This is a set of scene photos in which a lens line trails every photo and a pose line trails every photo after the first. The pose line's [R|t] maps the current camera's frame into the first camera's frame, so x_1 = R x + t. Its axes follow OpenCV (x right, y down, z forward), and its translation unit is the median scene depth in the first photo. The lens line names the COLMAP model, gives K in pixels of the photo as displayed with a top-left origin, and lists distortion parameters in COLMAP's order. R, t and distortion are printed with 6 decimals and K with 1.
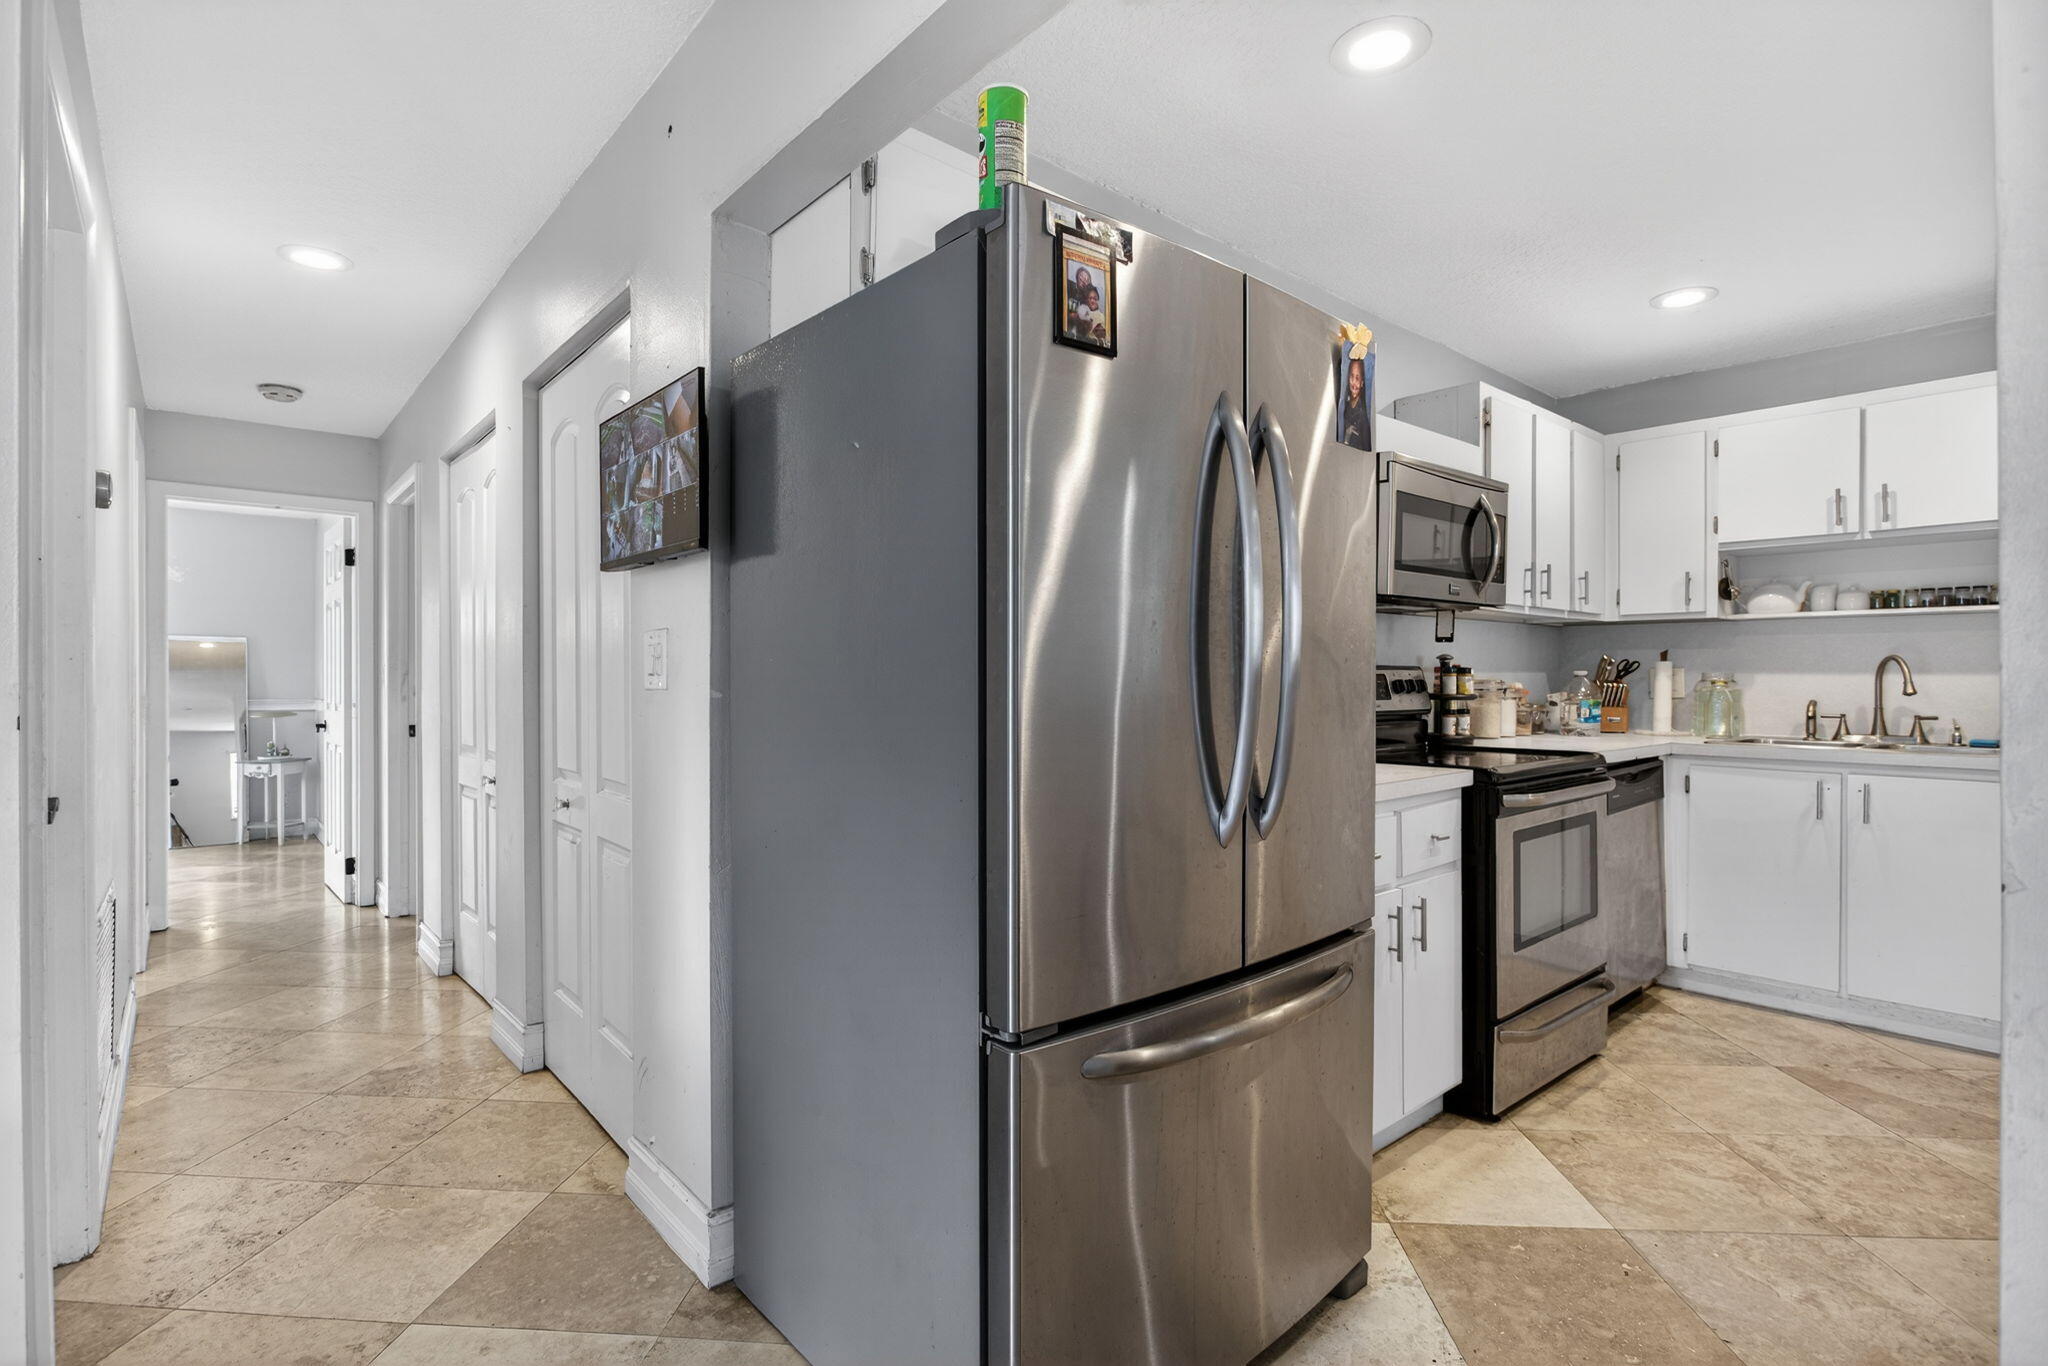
lens RADIAL K [[979.6, 0, 1024.1], [0, 979.6, 682.5], [0, 0, 1]] dist [-0.000743, -0.000079]
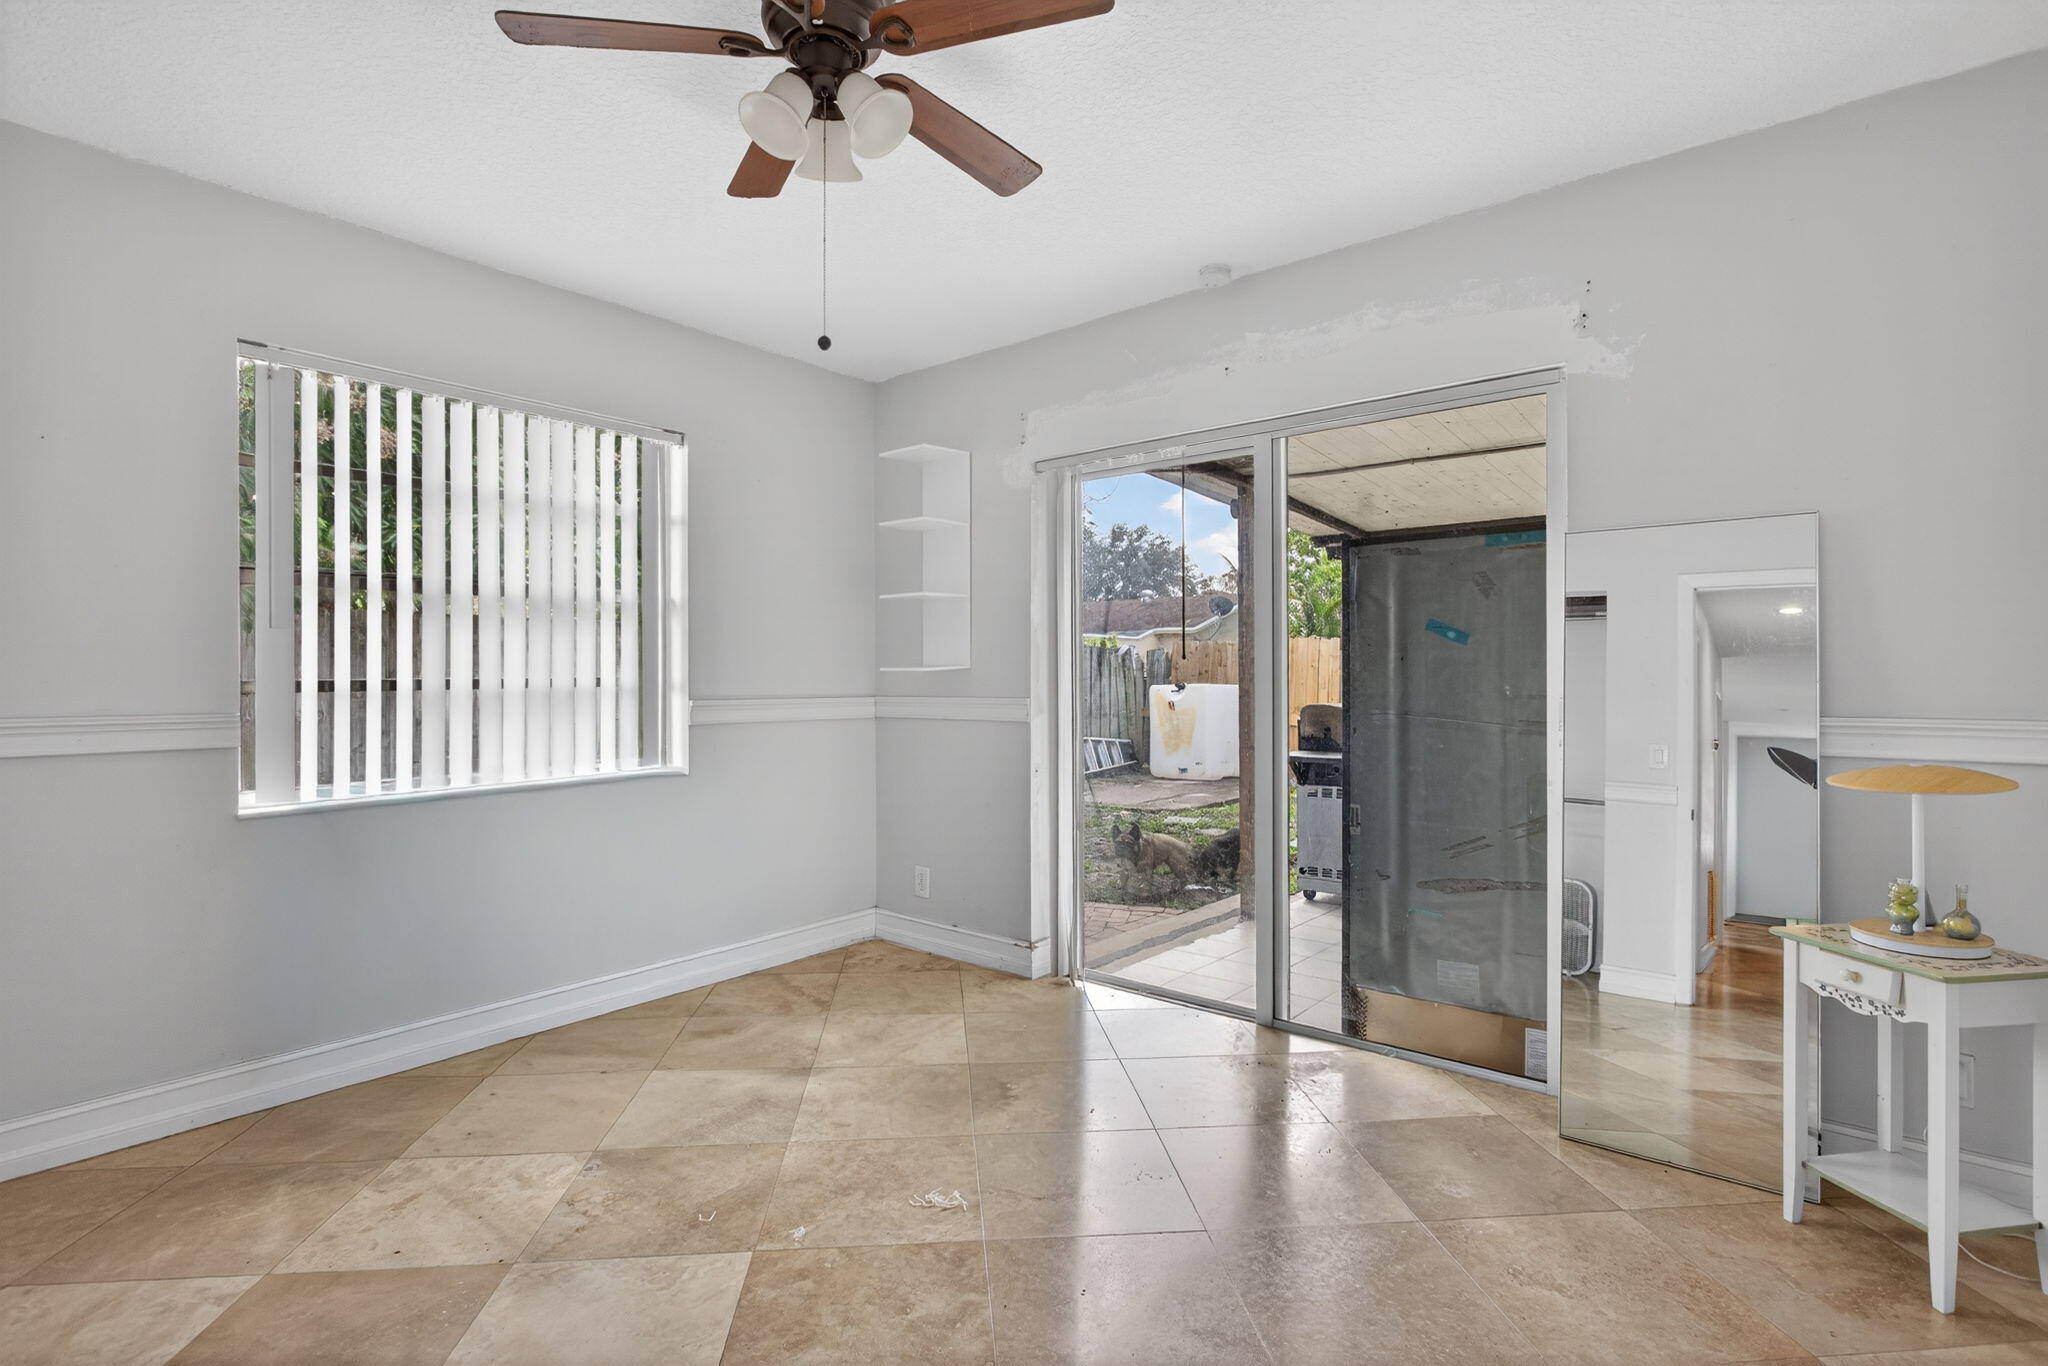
lens RADIAL K [[979.6, 0, 1023.9], [0, 979.6, 680.9], [0, 0, 1]] dist [-0.000743, -0.000079]
pose [[0.184538, 0.002107, -0.982823, -0.555812], [-0.003117, 0.999994, 0.001559, 0.006076], [0.982820, 0.002776, 0.184544, 0.720676]]
